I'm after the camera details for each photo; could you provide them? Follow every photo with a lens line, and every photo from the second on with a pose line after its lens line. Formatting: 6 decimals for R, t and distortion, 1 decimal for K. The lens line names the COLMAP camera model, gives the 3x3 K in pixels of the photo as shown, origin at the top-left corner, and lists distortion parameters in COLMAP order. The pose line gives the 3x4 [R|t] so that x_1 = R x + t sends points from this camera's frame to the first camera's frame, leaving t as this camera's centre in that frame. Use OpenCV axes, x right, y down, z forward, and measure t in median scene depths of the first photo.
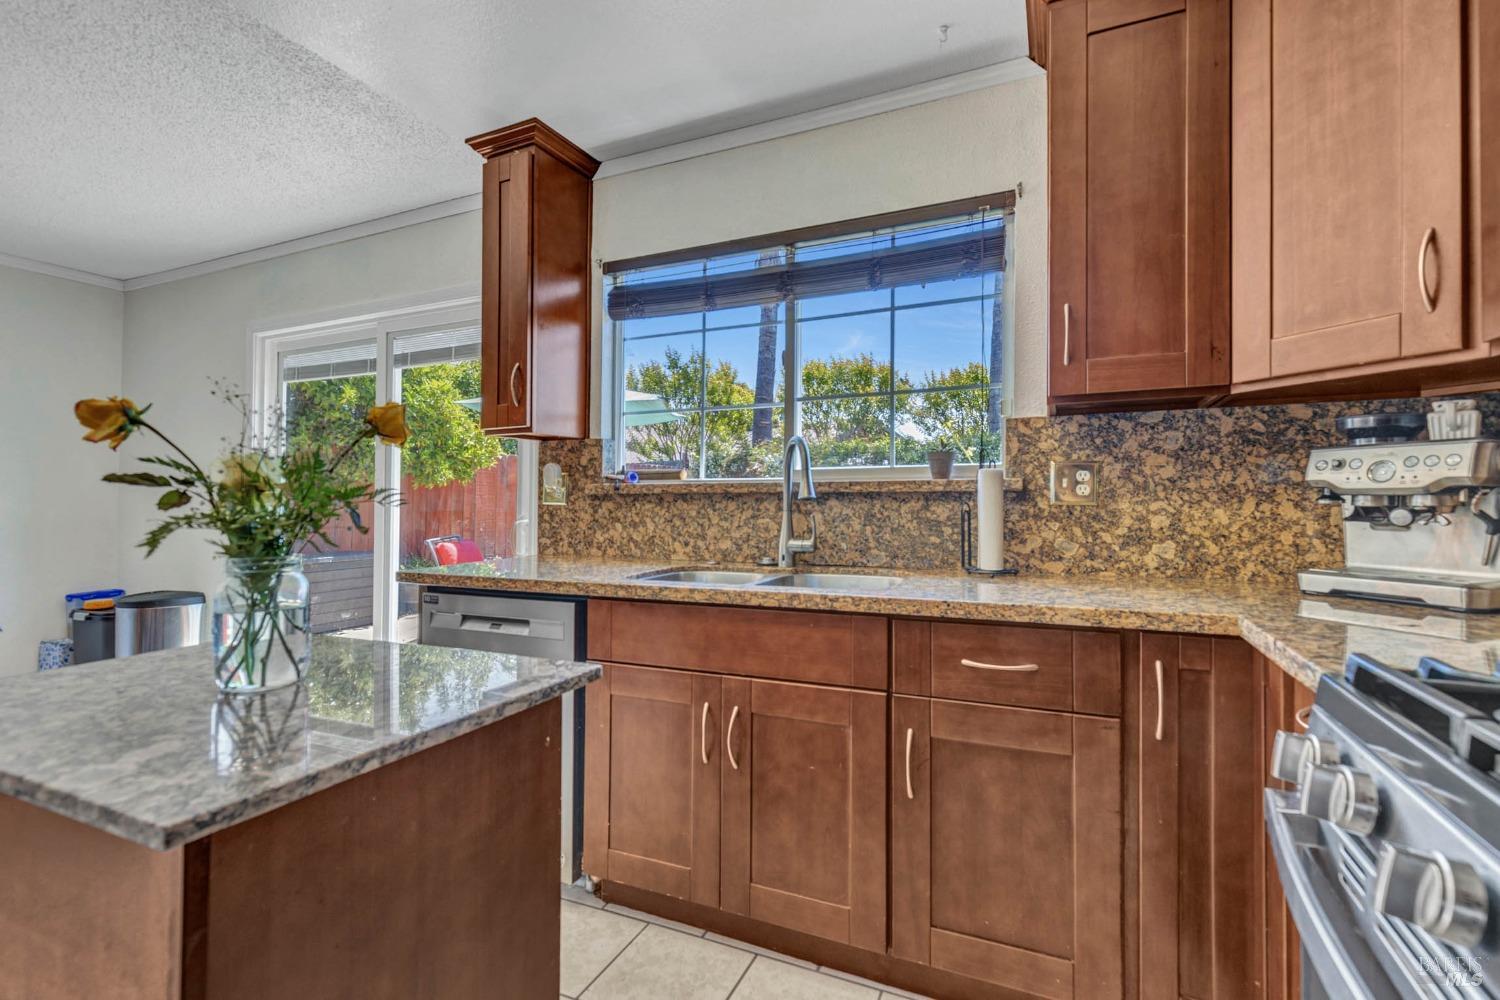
lens RADIAL K [[701.2, 0, 752.1], [0, 701.2, 480.9], [0, 0, 1]] dist [0.011147, -0.002948]
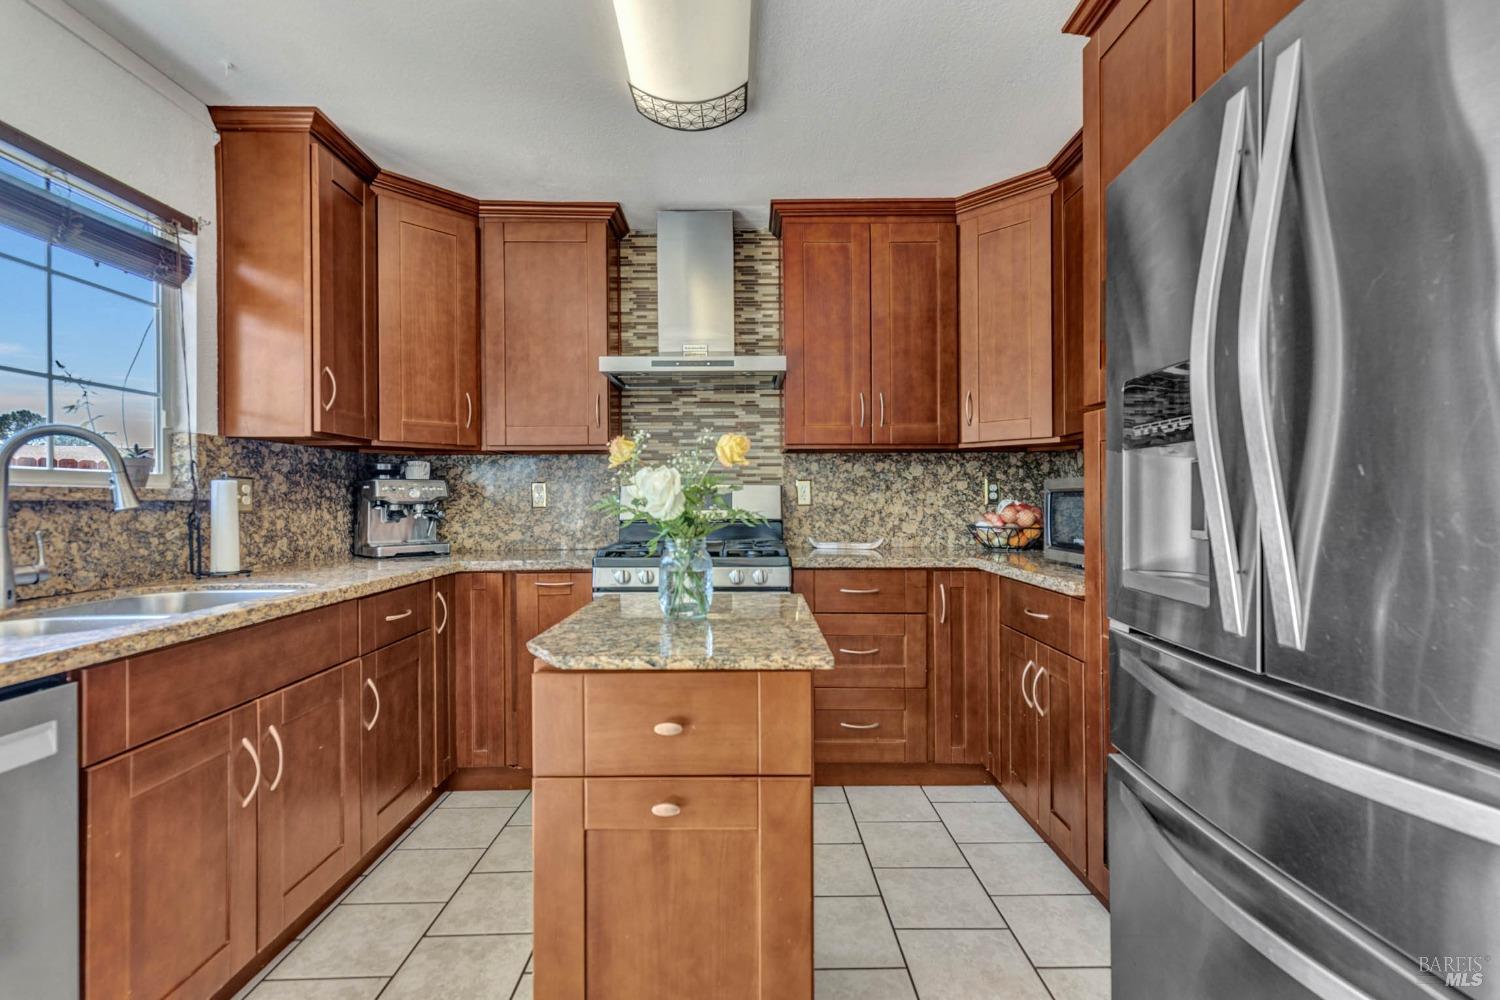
lens RADIAL K [[701.2, 0, 755.1], [0, 701.2, 511.1], [0, 0, 1]] dist [0.011147, -0.002948]
pose [[-0.430846, -0.003446, 0.902419, -0.939981], [-0.011178, 0.999936, -0.001519, 0.021445], [-0.902356, -0.010741, -0.430857, 0.668182]]
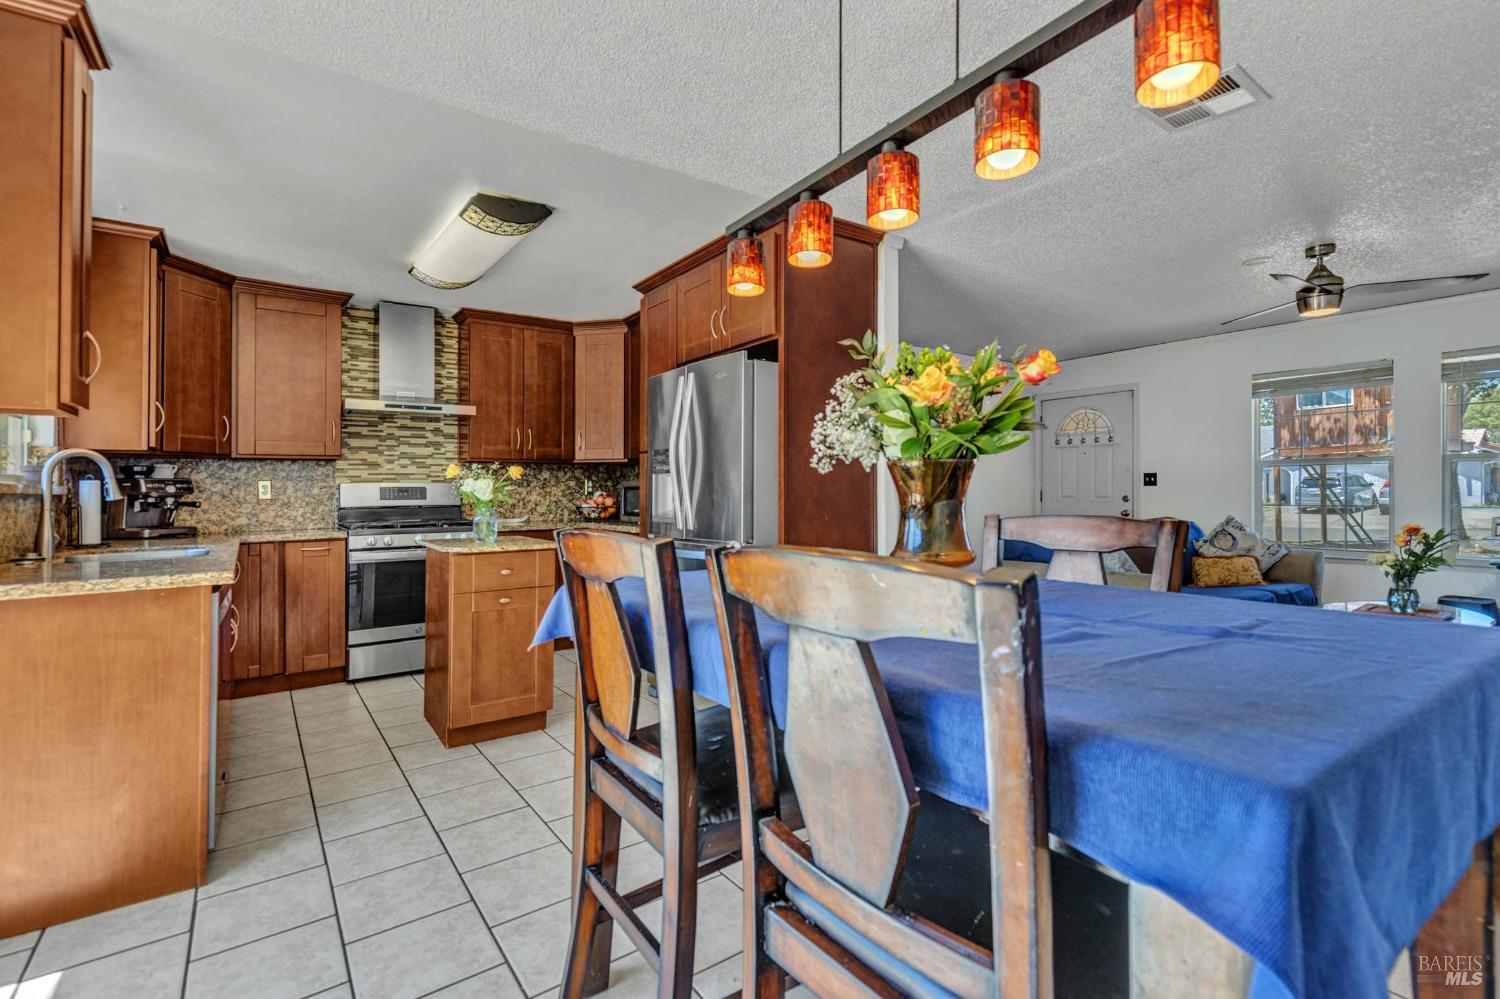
lens RADIAL K [[701.2, 0, 760.5], [0, 701.2, 474.2], [0, 0, 1]] dist [0.011147, -0.002948]
pose [[-0.868719, 0.028417, 0.494490, -1.640995], [0.006407, 0.998914, -0.046148, 0.047929], [-0.495264, -0.036922, -0.867957, 1.517316]]
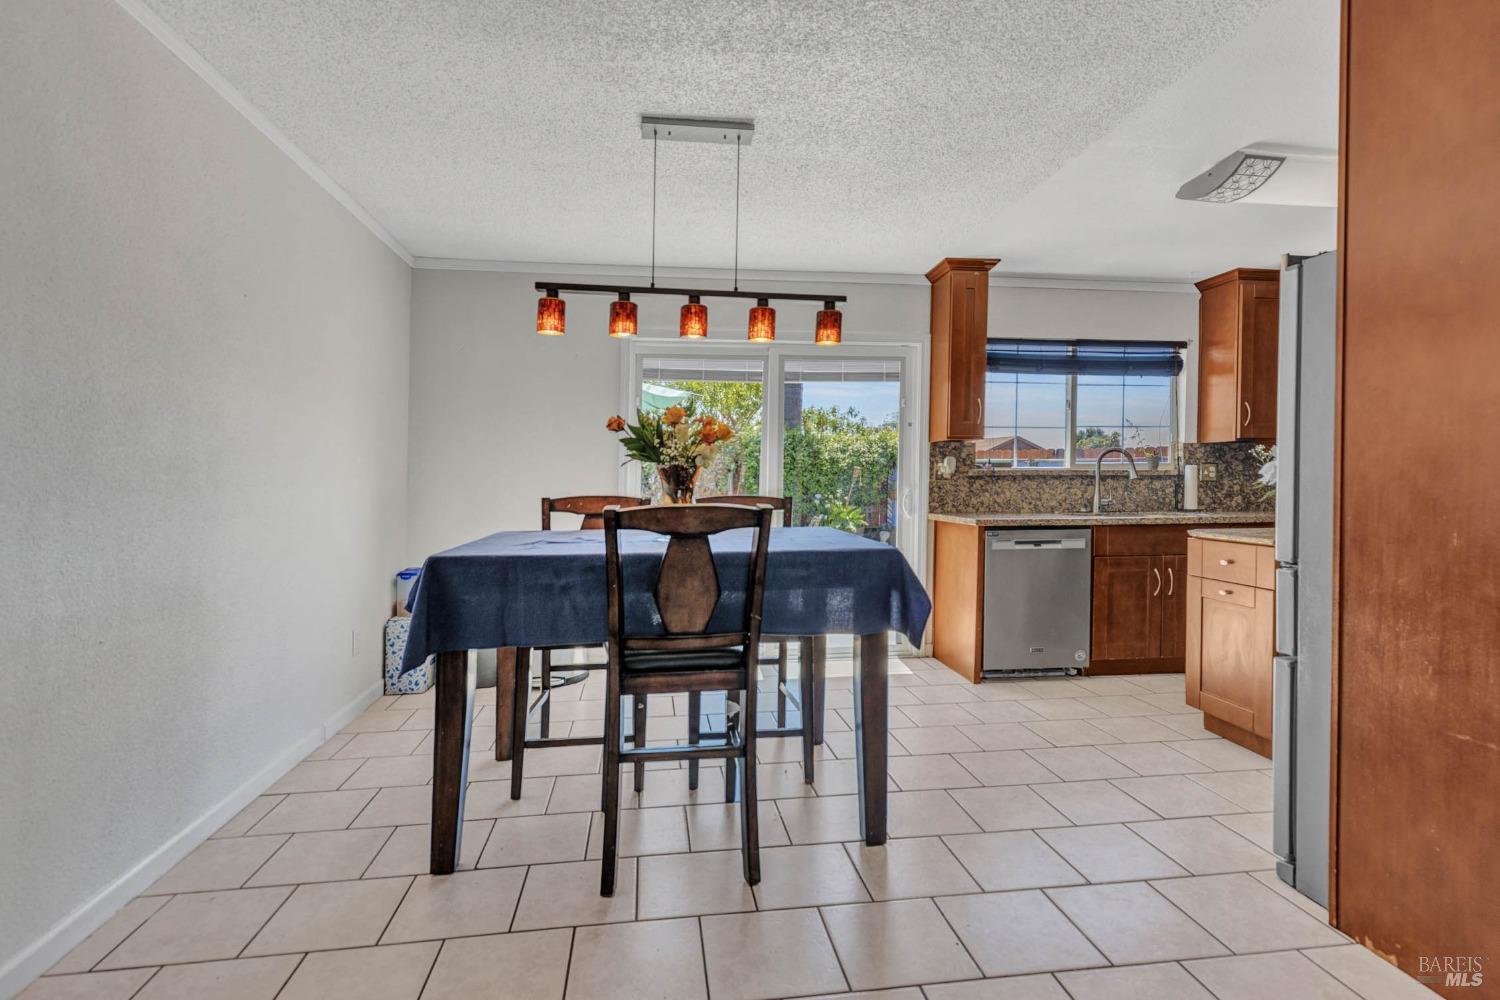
lens RADIAL K [[701.2, 0, 729.6], [0, 701.2, 485.2], [0, 0, 1]] dist [0.011147, -0.002948]
pose [[0.853099, -0.001605, 0.521747, -1.989829], [-0.013837, 0.999574, 0.025700, 0.008034], [-0.521566, -0.029144, 0.852713, -0.167457]]
